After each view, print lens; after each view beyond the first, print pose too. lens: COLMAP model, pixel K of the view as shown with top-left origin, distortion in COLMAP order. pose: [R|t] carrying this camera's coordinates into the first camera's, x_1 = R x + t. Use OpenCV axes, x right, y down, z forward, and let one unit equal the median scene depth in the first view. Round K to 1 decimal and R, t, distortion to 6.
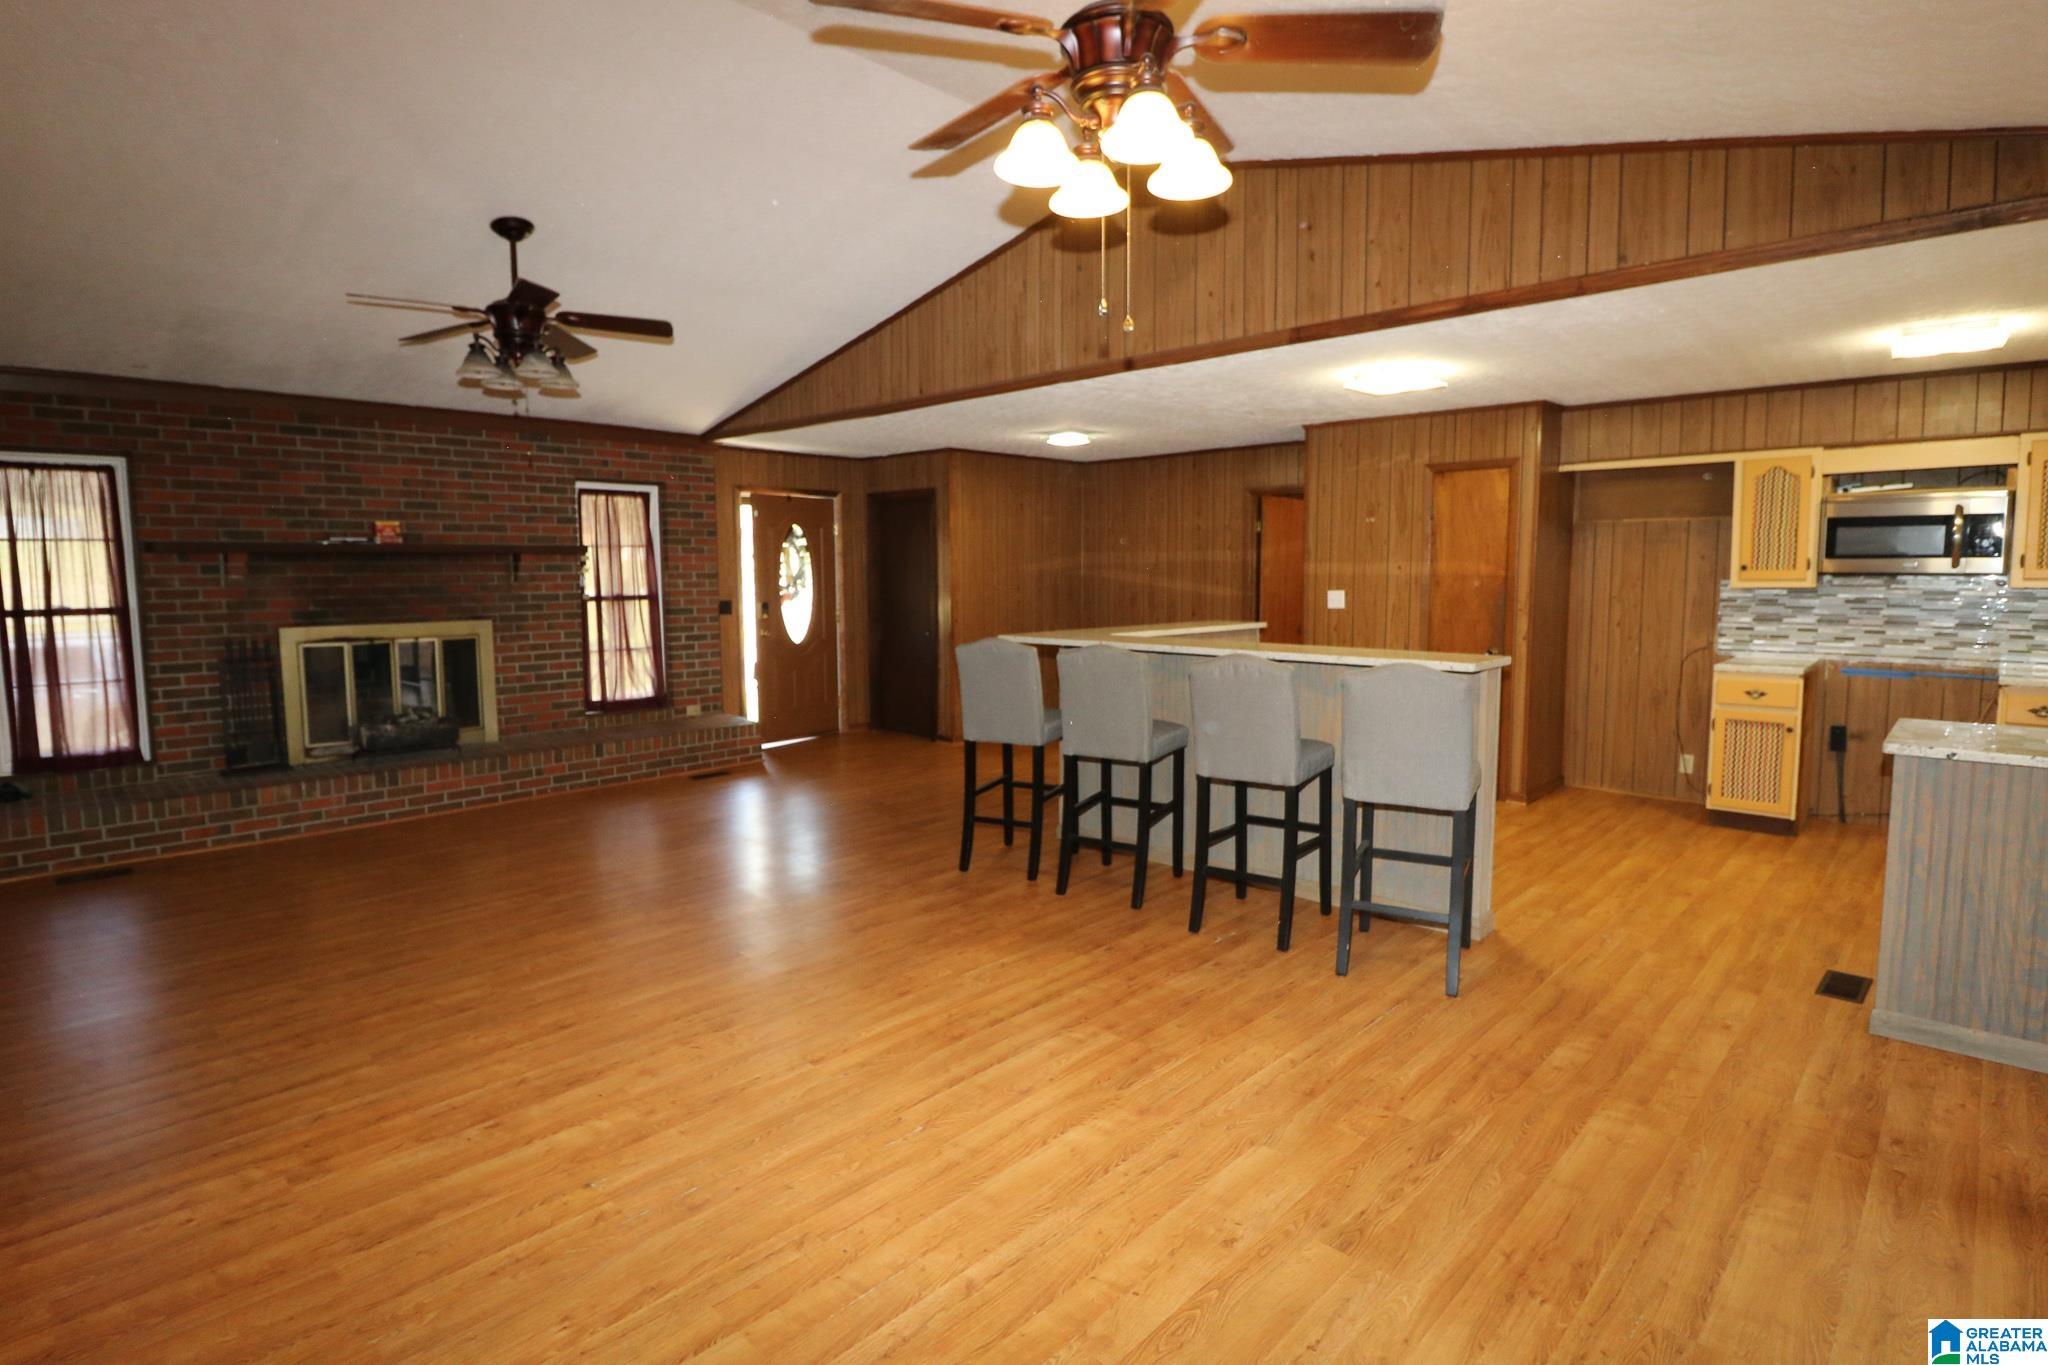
lens RADIAL K [[1016.7, 0, 1011.5], [0, 1016.7, 668.5], [0, 0, 1]] dist [-0.002419, -0.011620]
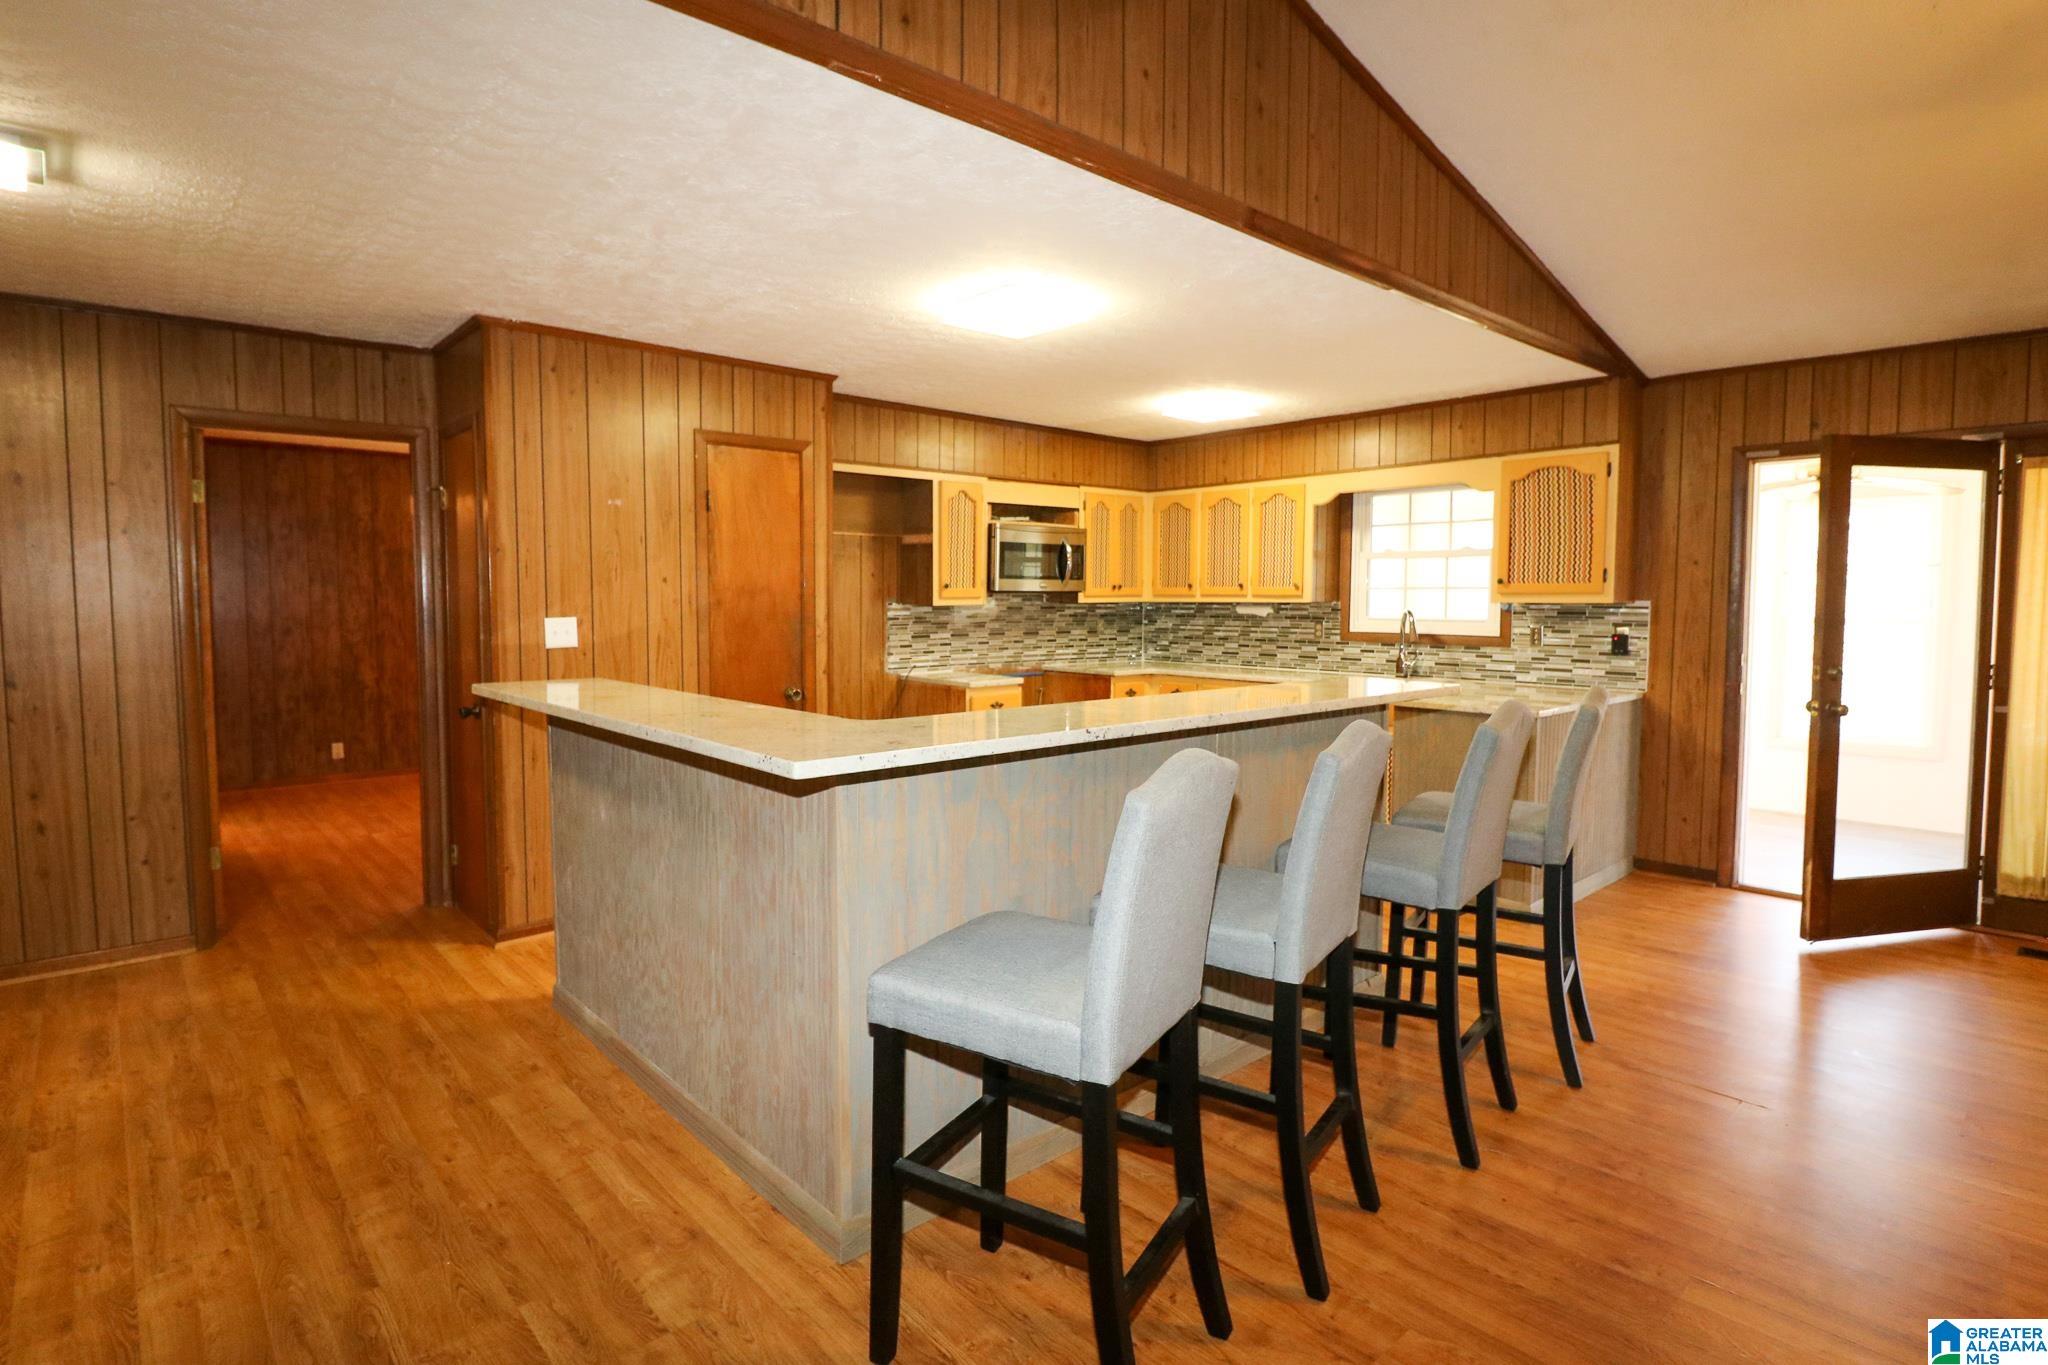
lens RADIAL K [[1016.7, 0, 1030.6], [0, 1016.7, 663.8], [0, 0, 1]] dist [-0.002419, -0.011620]
pose [[0.064554, -0.060770, 0.996062, -0.258629], [0.093751, 0.994099, 0.054574, -0.059336], [-0.993501, 0.089859, 0.069870, 0.728170]]
